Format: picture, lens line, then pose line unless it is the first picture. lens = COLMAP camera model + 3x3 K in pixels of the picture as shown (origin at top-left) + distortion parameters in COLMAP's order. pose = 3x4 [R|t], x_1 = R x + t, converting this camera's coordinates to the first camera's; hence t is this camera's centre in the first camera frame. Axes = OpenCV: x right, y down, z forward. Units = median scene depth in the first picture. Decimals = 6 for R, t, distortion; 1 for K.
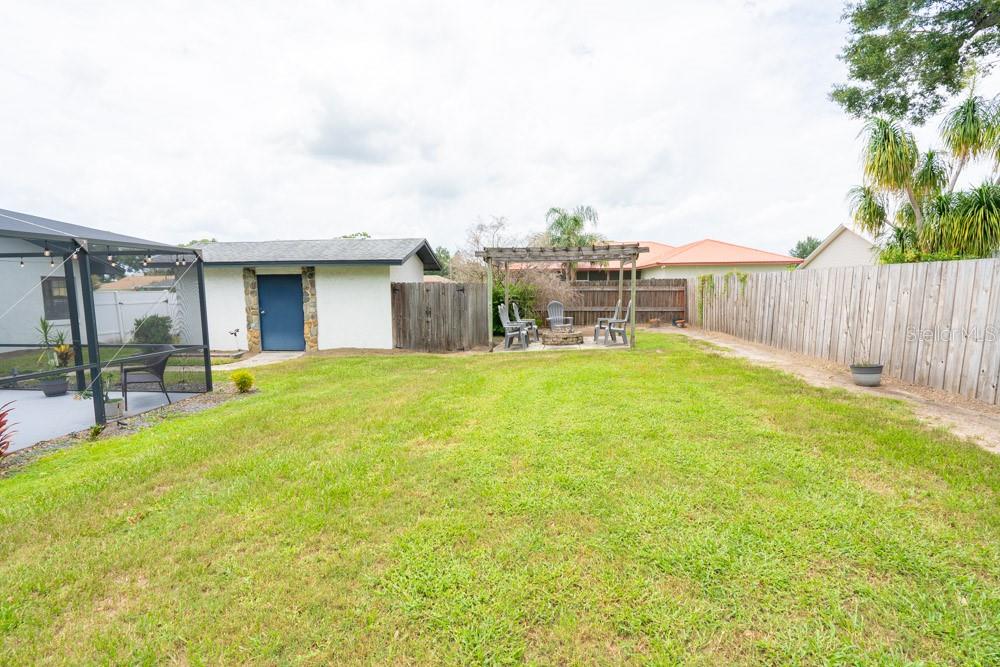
lens RADIAL K [[450.2, 0, 499.7], [0, 450.2, 335.7], [0, 0, 1]] dist [-0.002982, 0.000479]
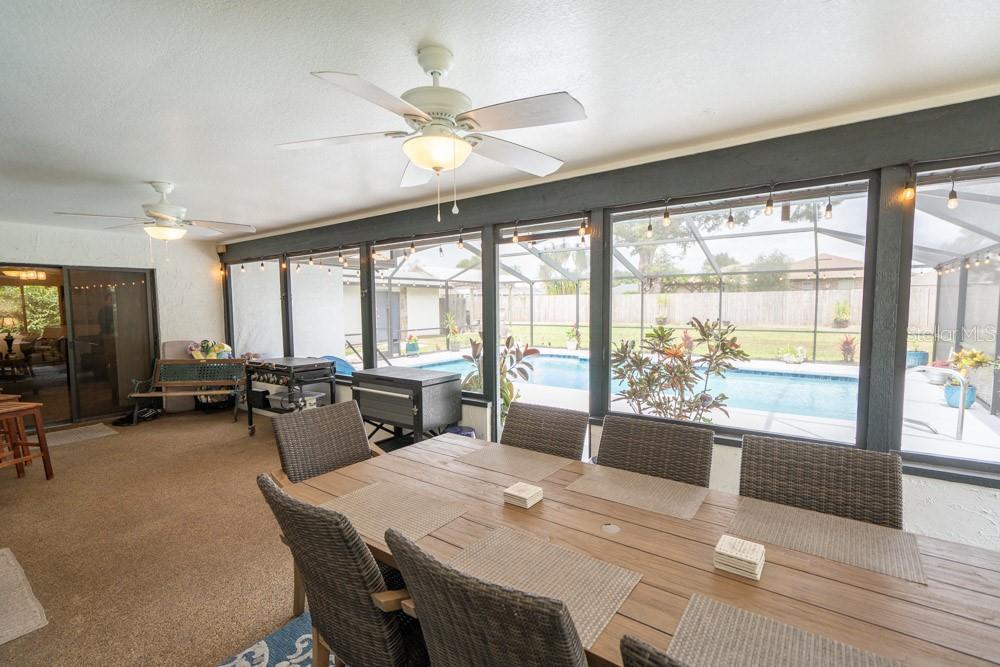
lens RADIAL K [[450.2, 0, 499.7], [0, 450.2, 335.7], [0, 0, 1]] dist [-0.002982, 0.000479]
pose [[0.511751, -0.055372, 0.857347, -1.667797], [0.101174, 0.994861, 0.003862, 0.051264], [-0.853156, 0.084765, 0.514724, -0.135244]]
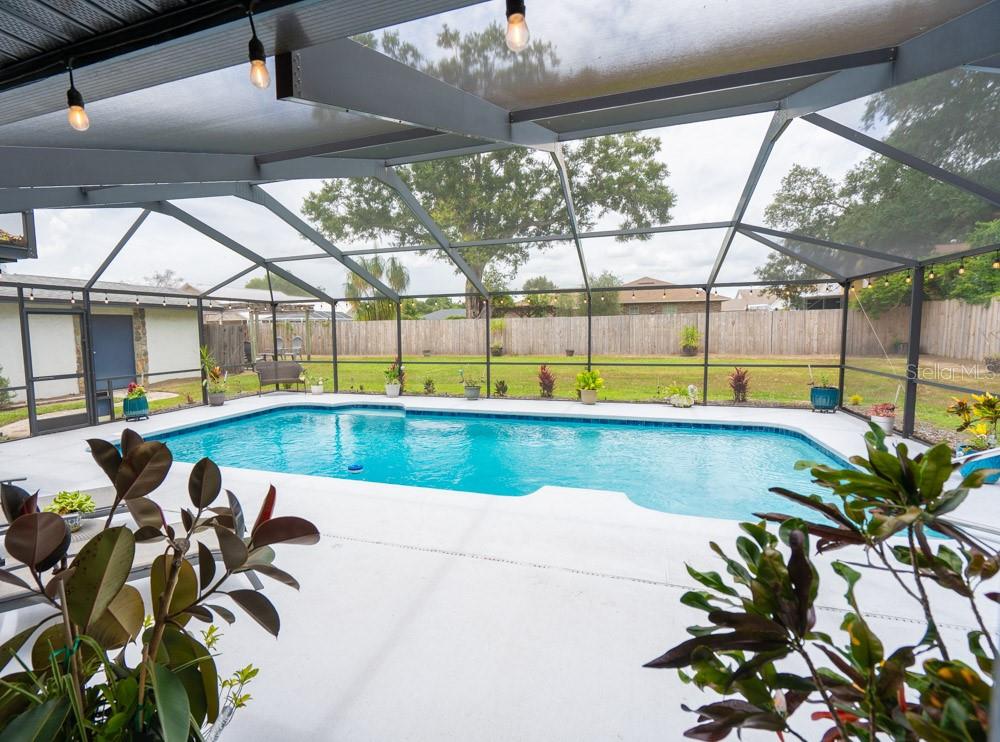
lens RADIAL K [[501.6, 0, 442.9], [0, 501.6, 369.5], [0, 0, 1]] dist [-0.006840, -0.000516]
pose [[0.262098, -0.070866, 0.962436, -1.415331], [0.122073, 0.991724, 0.039778, 0.035875], [-0.957289, 0.107061, 0.268580, -0.023208]]
